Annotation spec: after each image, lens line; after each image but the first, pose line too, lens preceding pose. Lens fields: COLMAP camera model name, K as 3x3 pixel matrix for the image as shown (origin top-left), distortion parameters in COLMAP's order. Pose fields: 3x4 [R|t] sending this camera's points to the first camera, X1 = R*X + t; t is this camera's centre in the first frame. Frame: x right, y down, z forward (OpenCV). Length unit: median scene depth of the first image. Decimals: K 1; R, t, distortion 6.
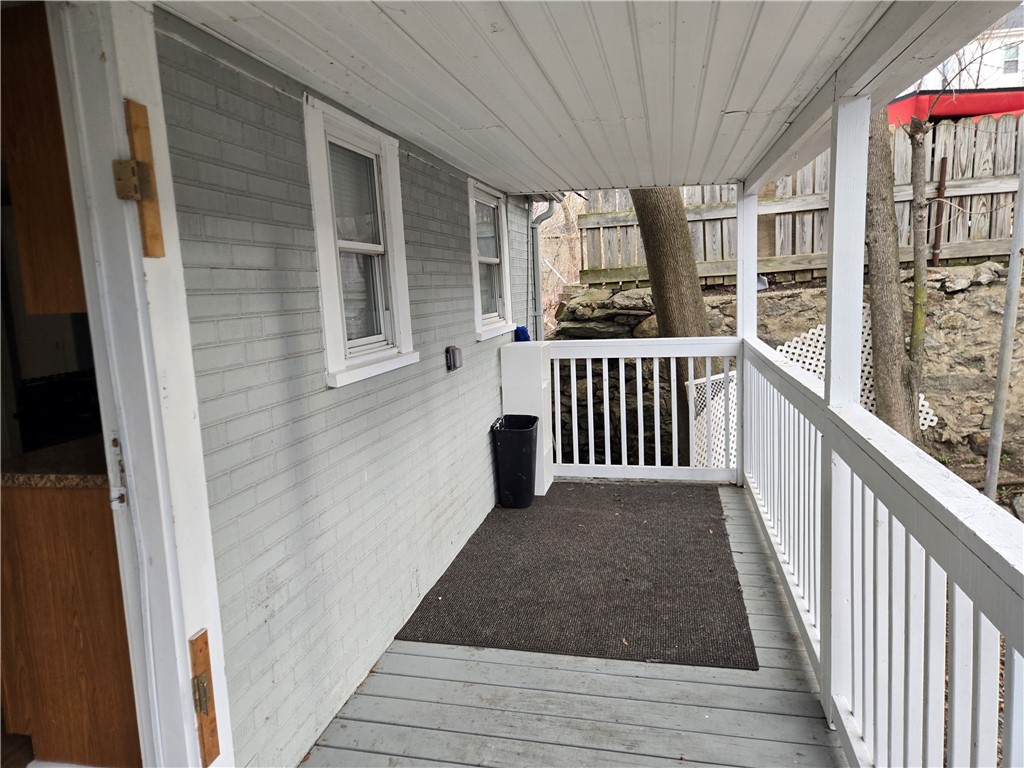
lens RADIAL K [[687.9, 0, 517.0], [0, 687.9, 384.3], [0, 0, 1]] dist [0.054450, -0.024220]
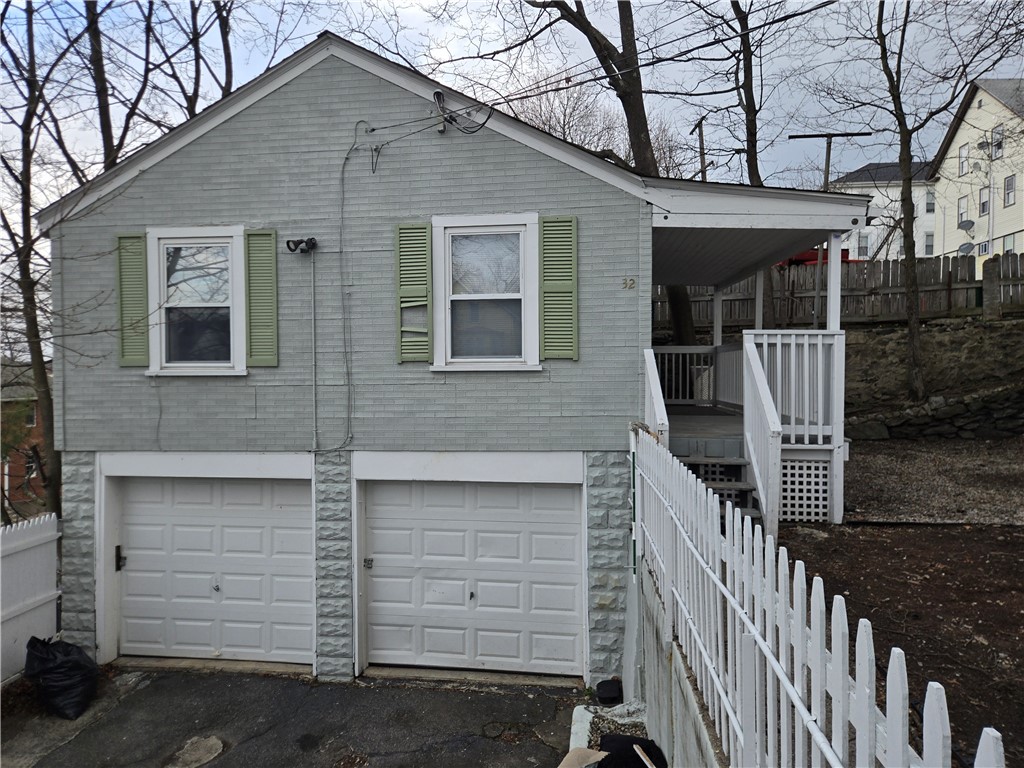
lens RADIAL K [[687.9, 0, 507.4], [0, 687.9, 386.8], [0, 0, 1]] dist [0.054450, -0.024220]
pose [[0.992056, 0.041586, 0.118724, -0.615289], [-0.029546, 0.994404, -0.101425, 0.301418], [-0.122277, 0.097111, 0.987734, -1.169950]]
